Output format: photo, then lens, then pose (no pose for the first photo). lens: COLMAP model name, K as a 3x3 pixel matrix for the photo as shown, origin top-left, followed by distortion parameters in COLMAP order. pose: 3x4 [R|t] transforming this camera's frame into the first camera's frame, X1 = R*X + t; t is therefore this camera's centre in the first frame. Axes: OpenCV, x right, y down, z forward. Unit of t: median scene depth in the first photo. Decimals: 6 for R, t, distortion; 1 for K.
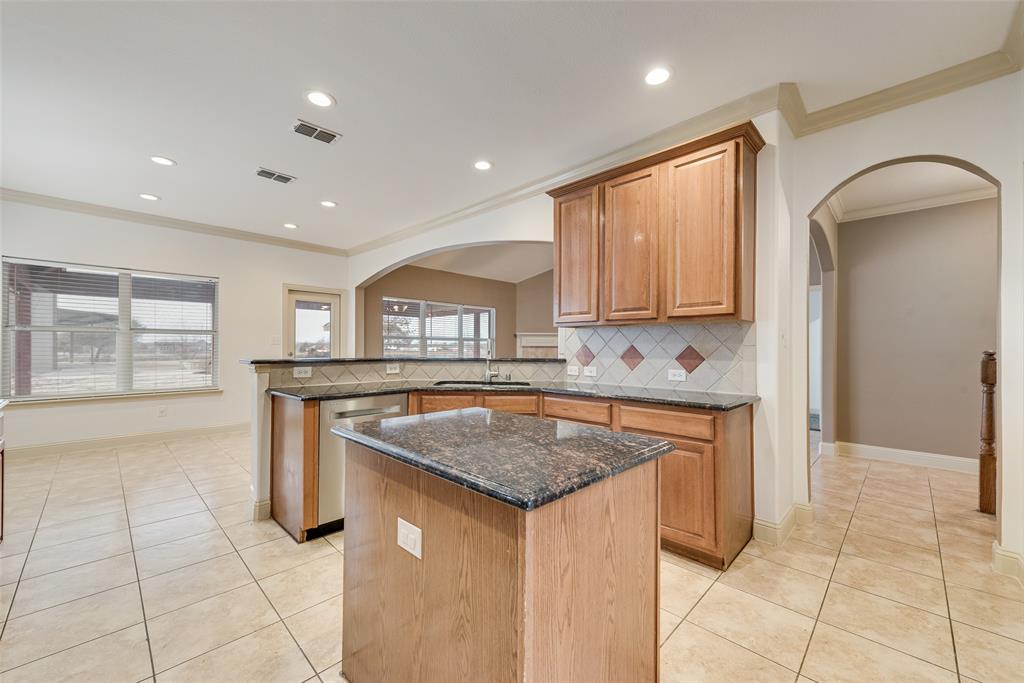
lens RADIAL K [[400.2, 0, 508.7], [0, 400.2, 345.0], [0, 0, 1]] dist [0.004290, -0.000189]
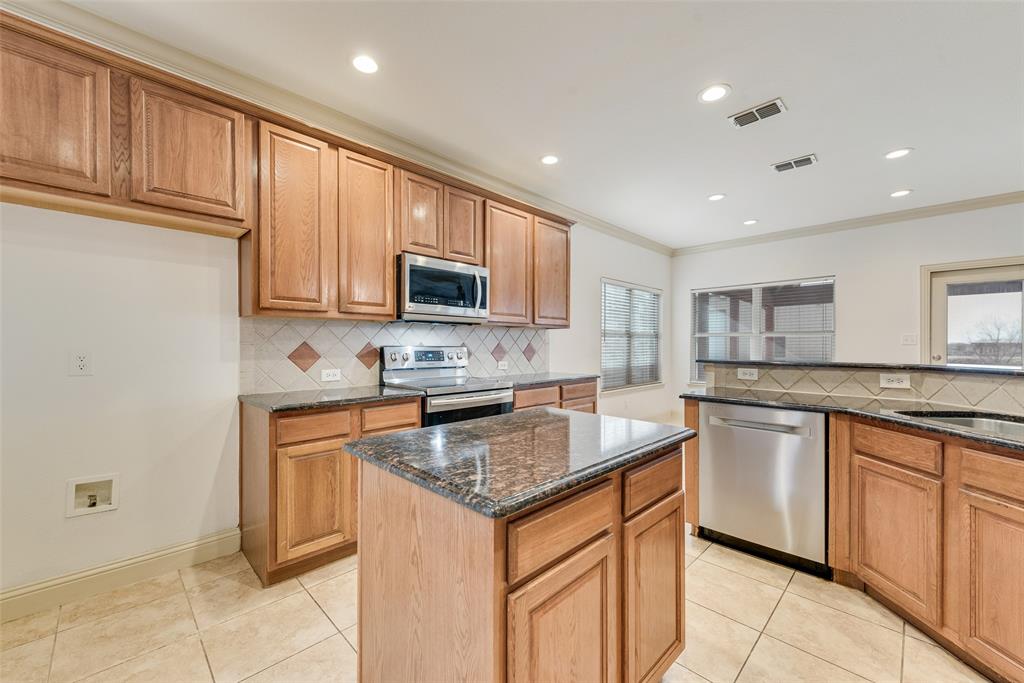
lens RADIAL K [[400.2, 0, 513.0], [0, 400.2, 341.7], [0, 0, 1]] dist [0.004290, -0.000189]
pose [[-0.006937, -0.013960, -0.999878, 0.374823], [0.000694, 0.999902, -0.013965, 0.003715], [0.999976, -0.000791, -0.006927, 0.385425]]
